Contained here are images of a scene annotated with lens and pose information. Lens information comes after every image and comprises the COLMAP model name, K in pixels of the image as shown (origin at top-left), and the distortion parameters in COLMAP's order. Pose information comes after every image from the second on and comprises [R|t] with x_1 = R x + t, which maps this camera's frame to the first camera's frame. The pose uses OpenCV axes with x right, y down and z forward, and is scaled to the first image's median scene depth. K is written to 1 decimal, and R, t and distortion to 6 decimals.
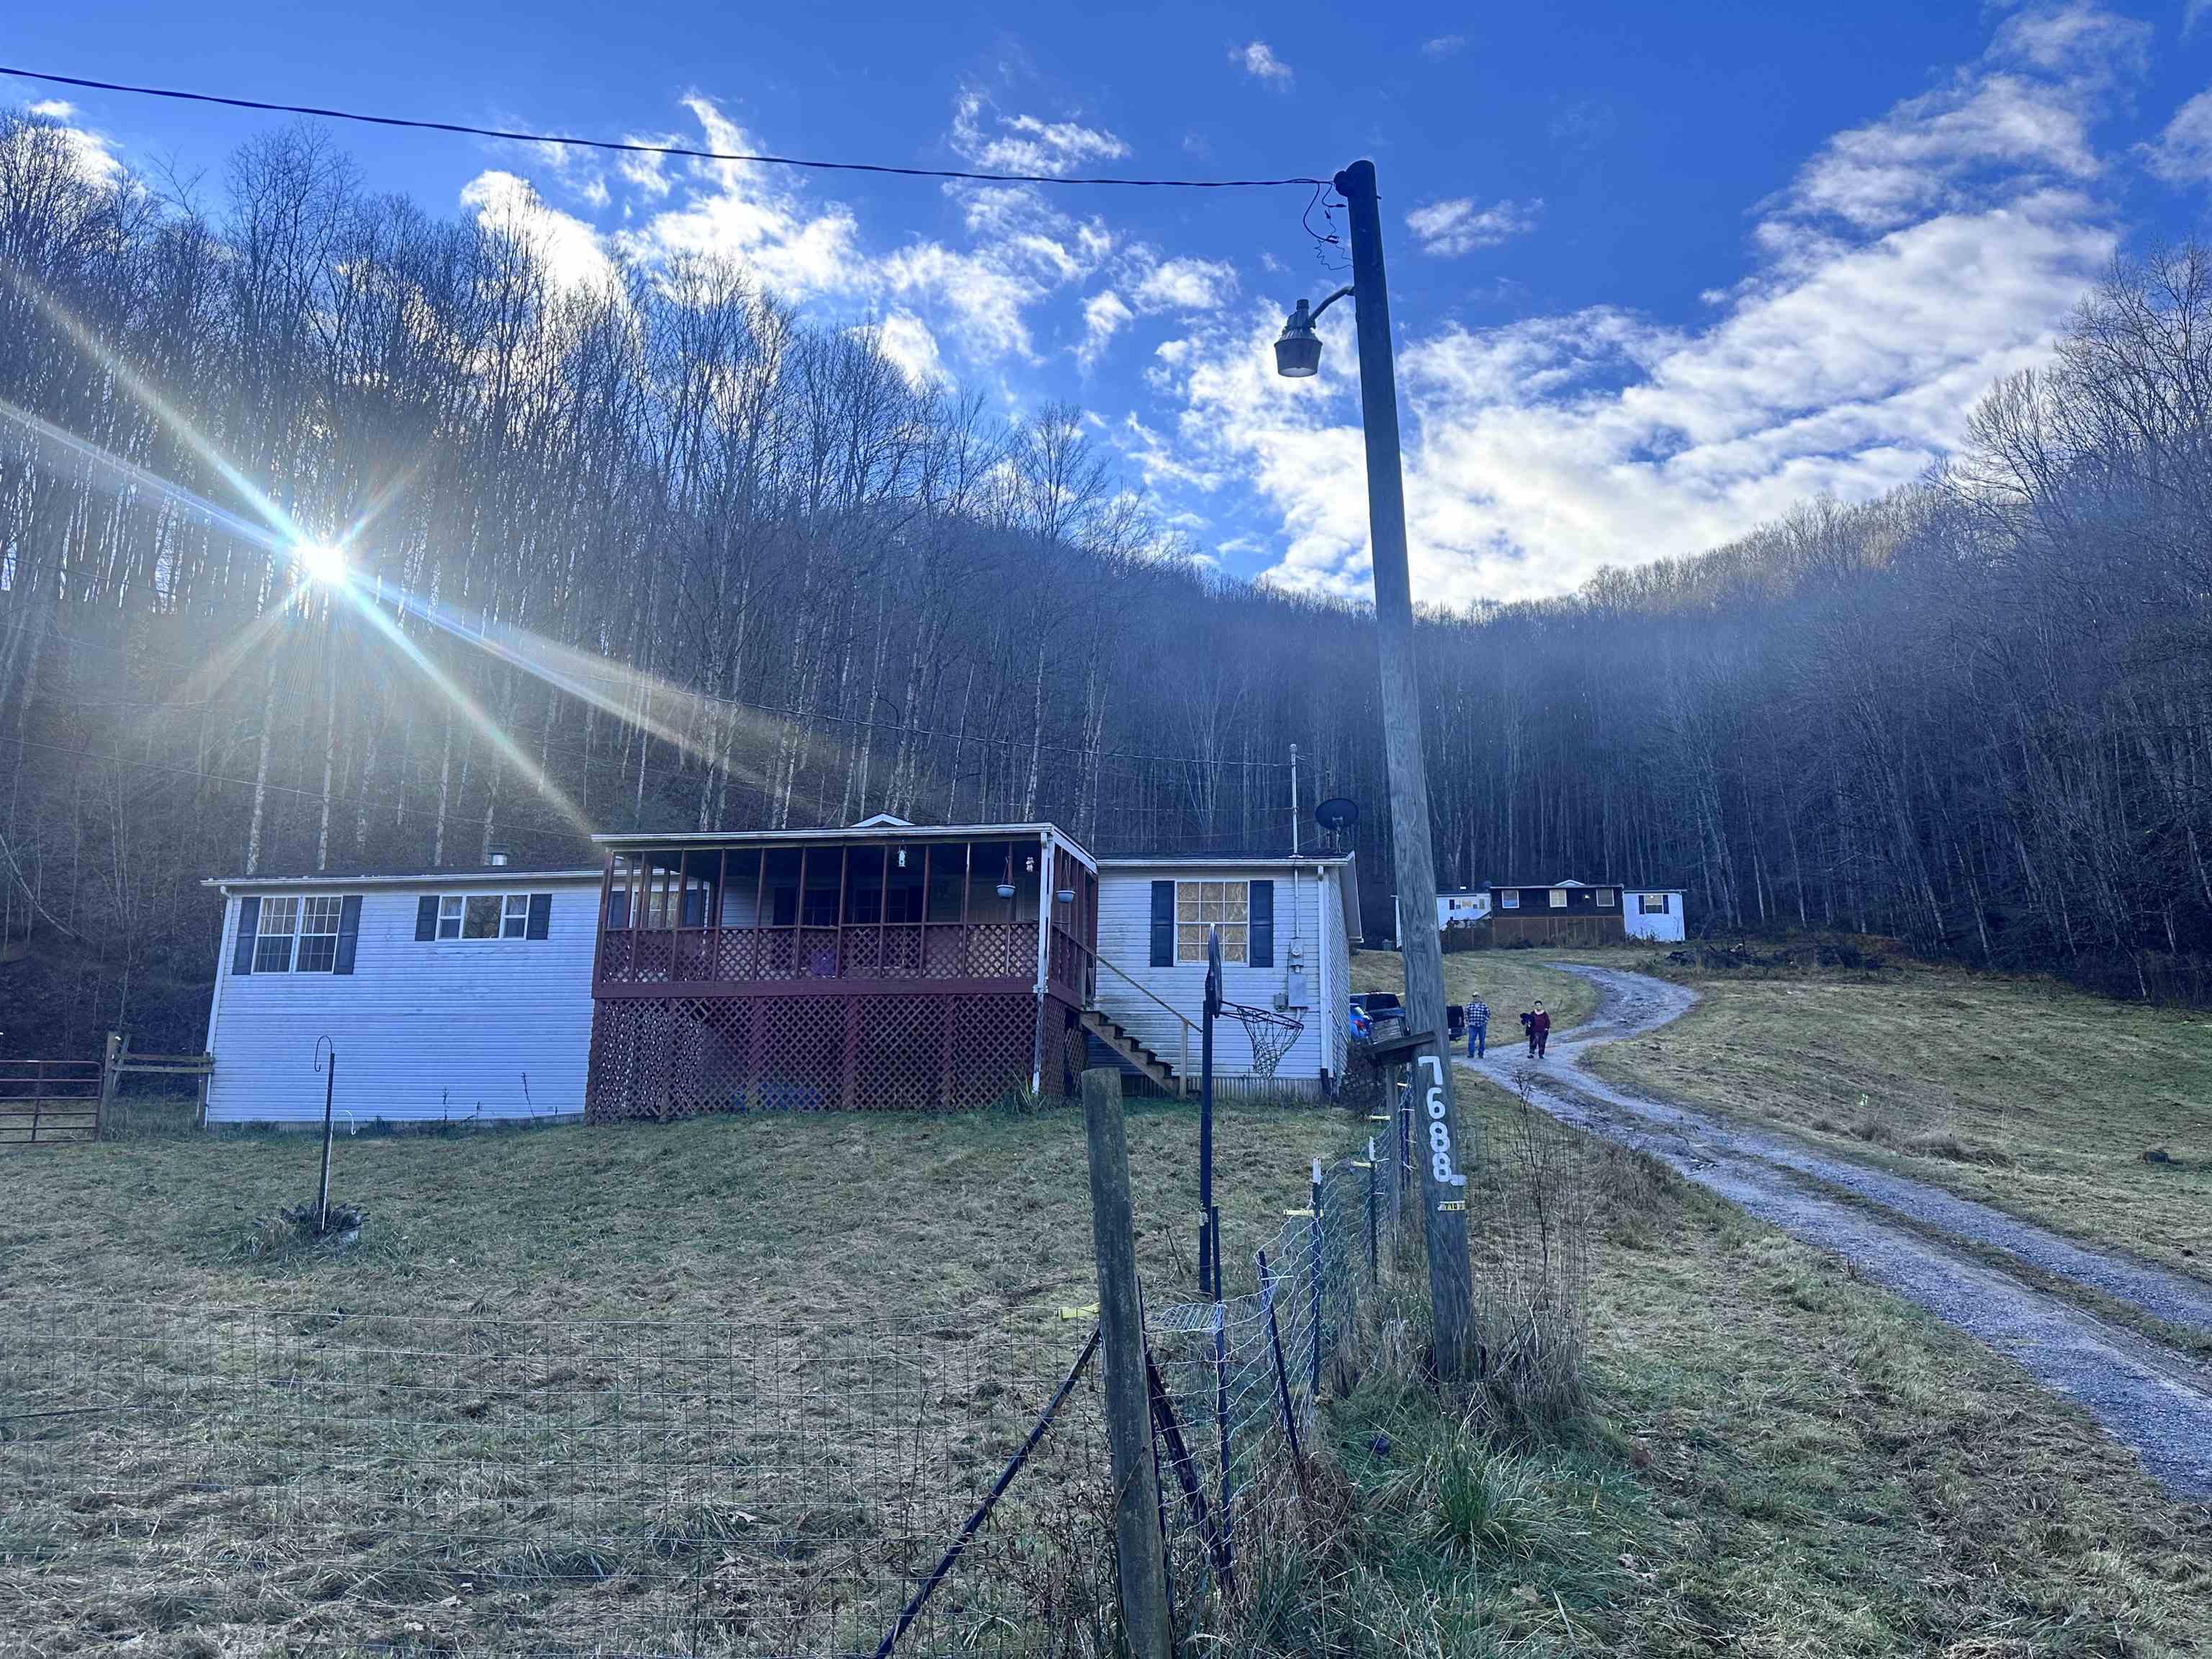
lens RADIAL K [[1538.9, 0, 1093.0], [0, 1538.9, 826.6], [0, 0, 1]] dist [0.185287, -0.322191]
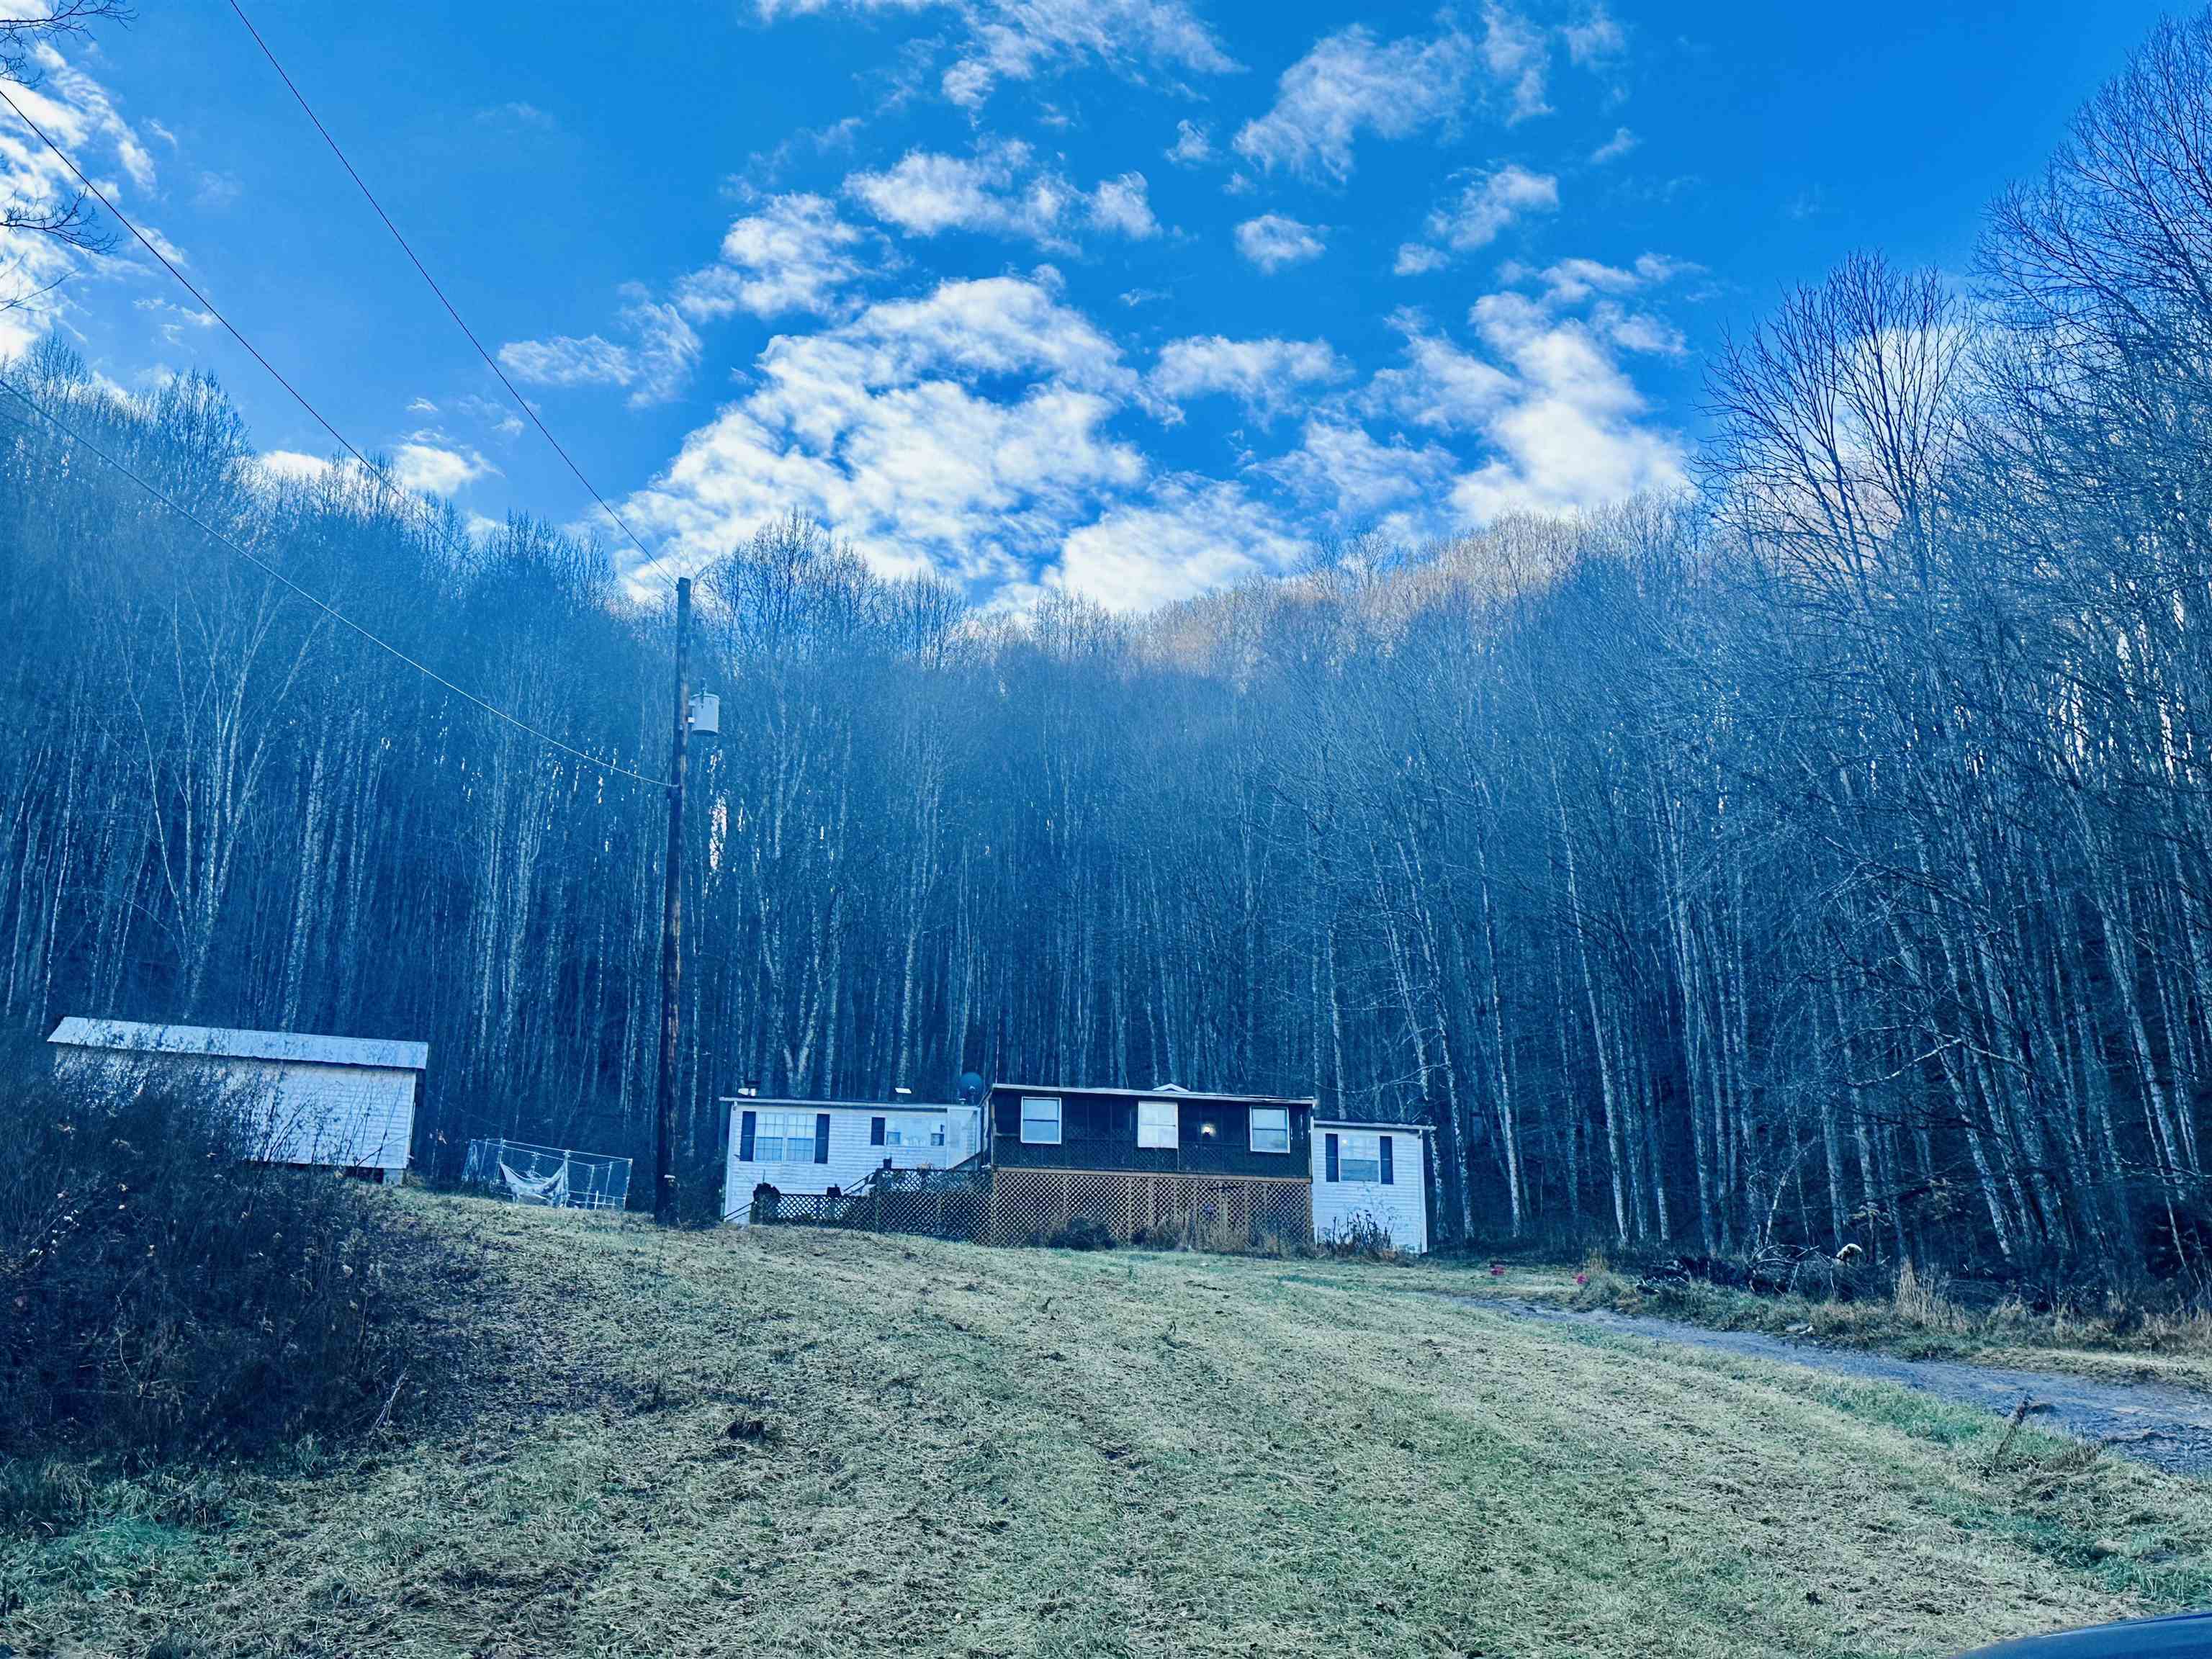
lens RADIAL K [[2551.0, 0, 1106.0], [0, 2551.0, 829.5], [0, 0, 1]] dist [0.243465, -0.611606]
pose [[0.912223, 0.116779, 0.392699, 0.053576], [-0.075081, 0.989934, -0.119971, 0.088493], [-0.402756, 0.079956, 0.911808, 0.744123]]
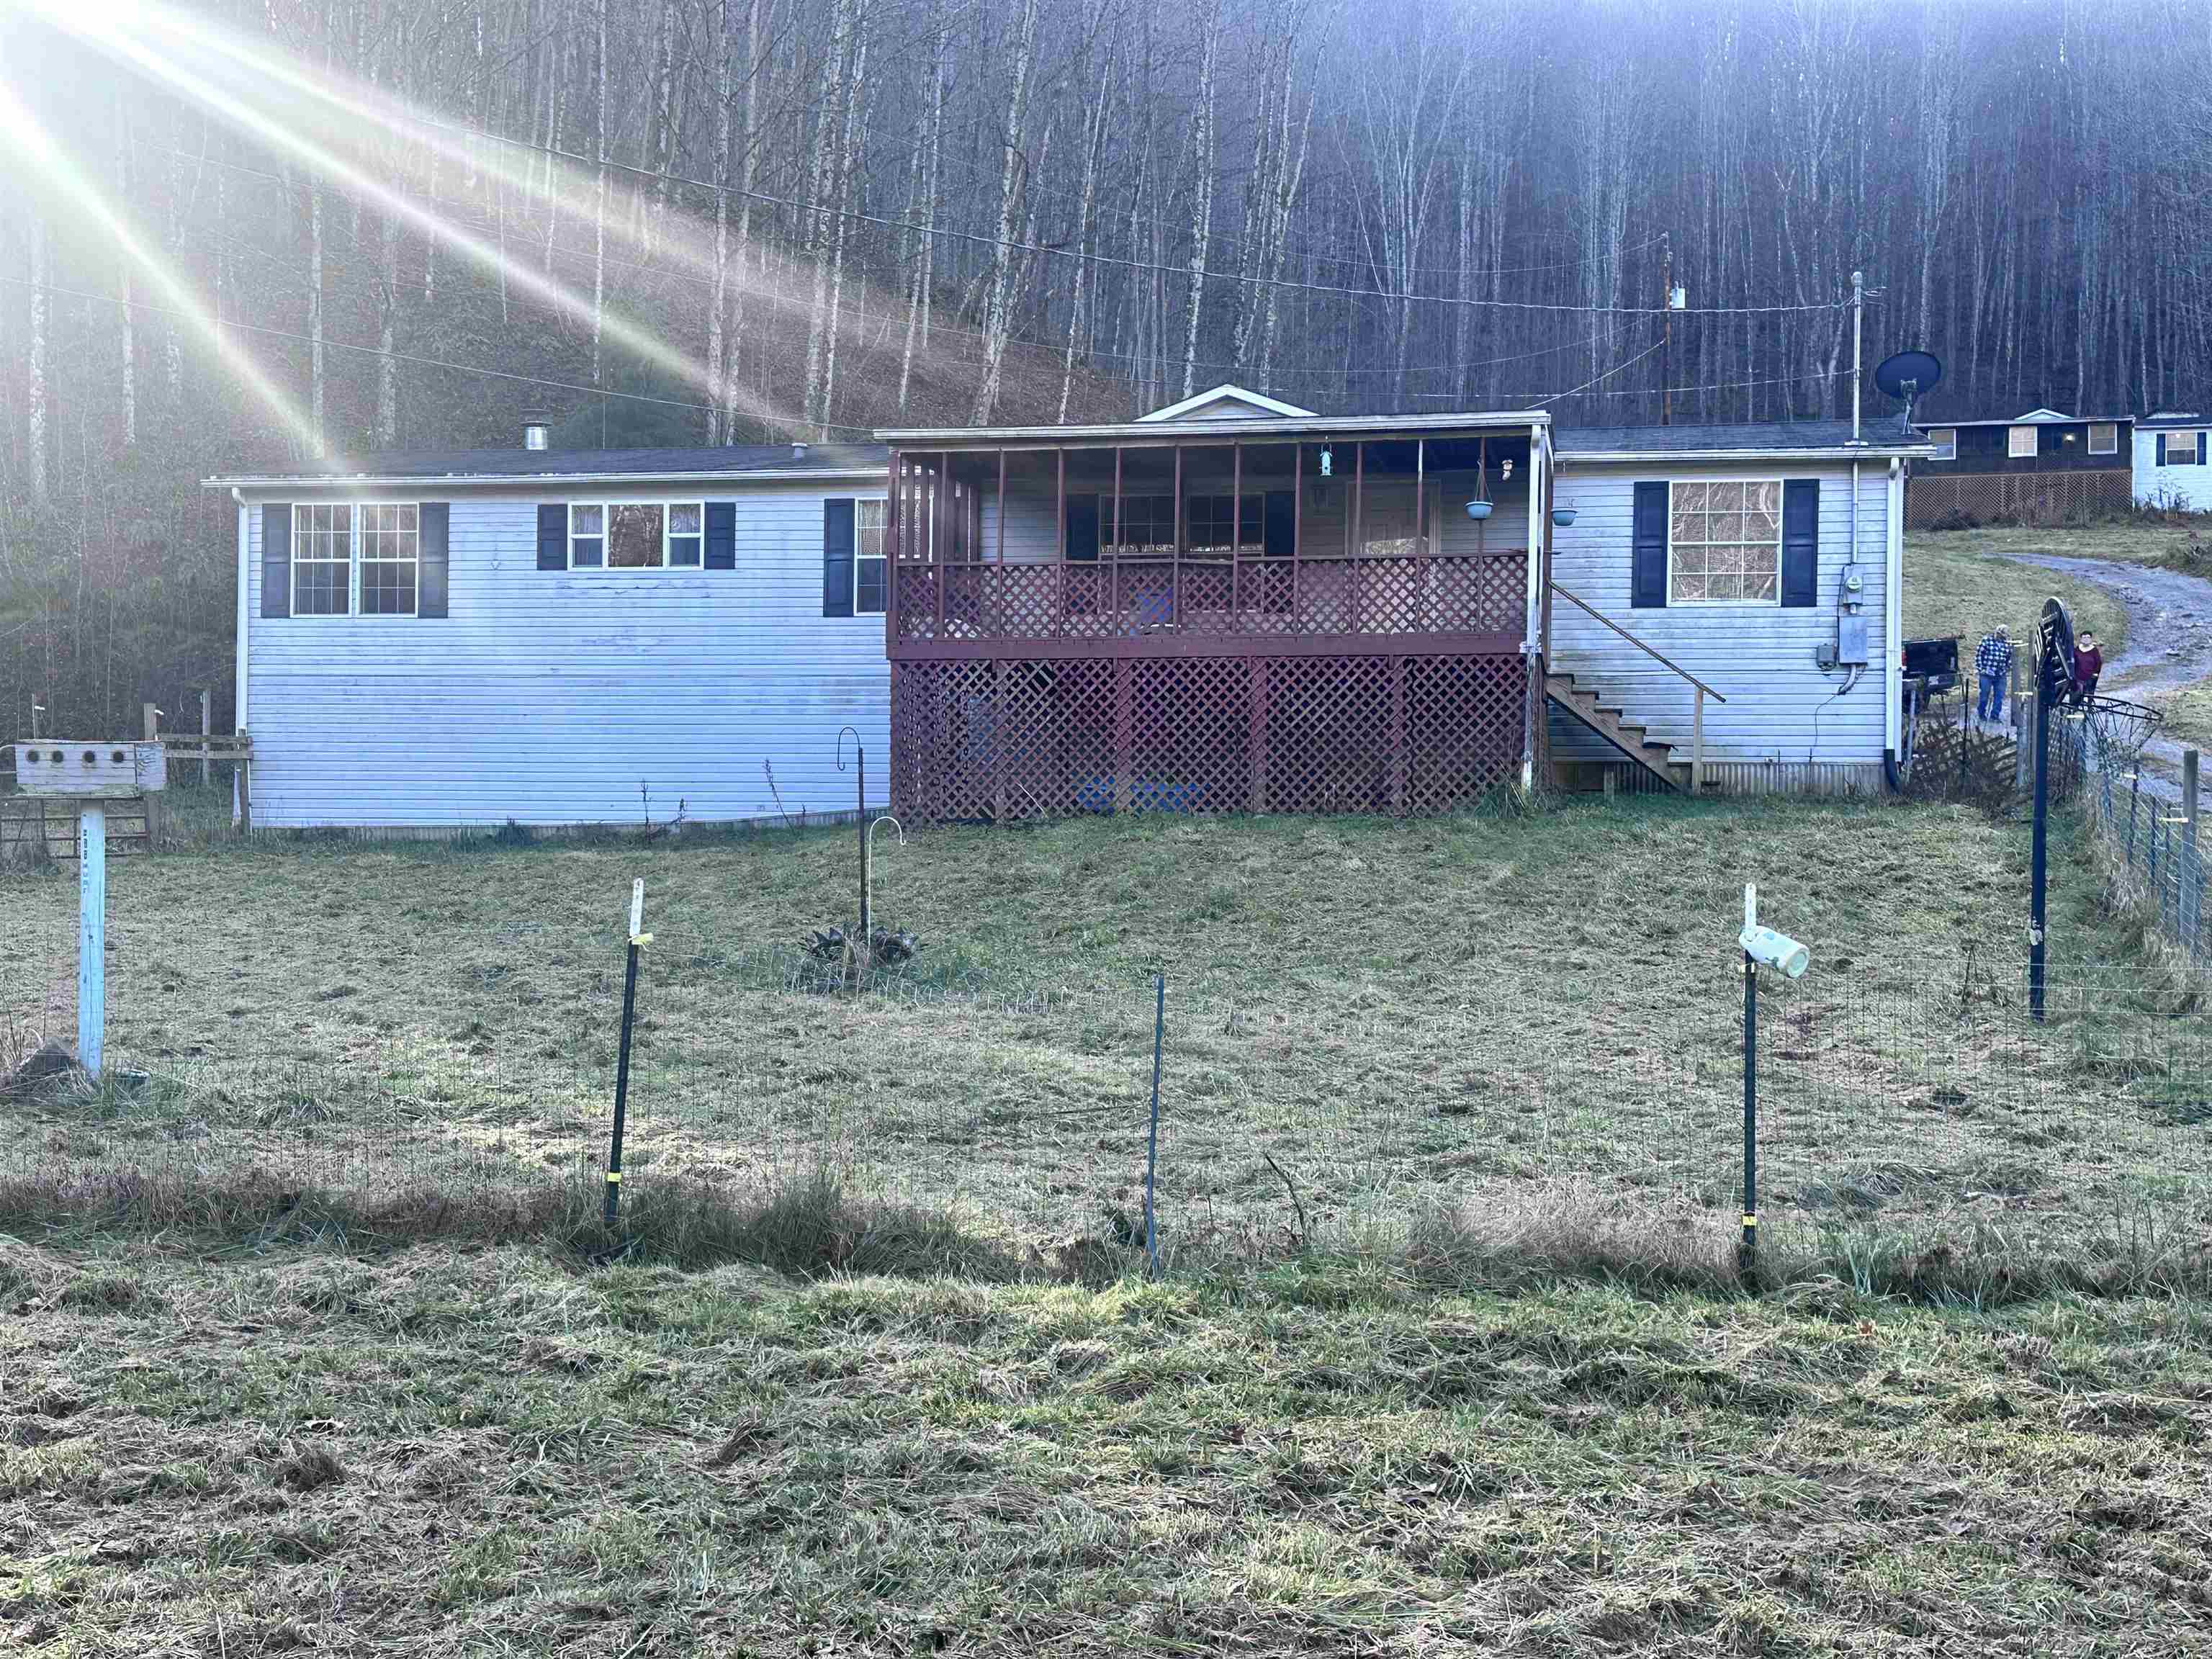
lens RADIAL K [[2702.1, 0, 1106.0], [0, 2702.1, 829.5], [0, 0, 1]] dist [0.197092, -0.412720]
pose [[0.999968, -0.007672, -0.002346, -0.085700], [0.007979, 0.981649, 0.190531, -0.020150], [0.000841, -0.190543, 0.981678, -0.095719]]
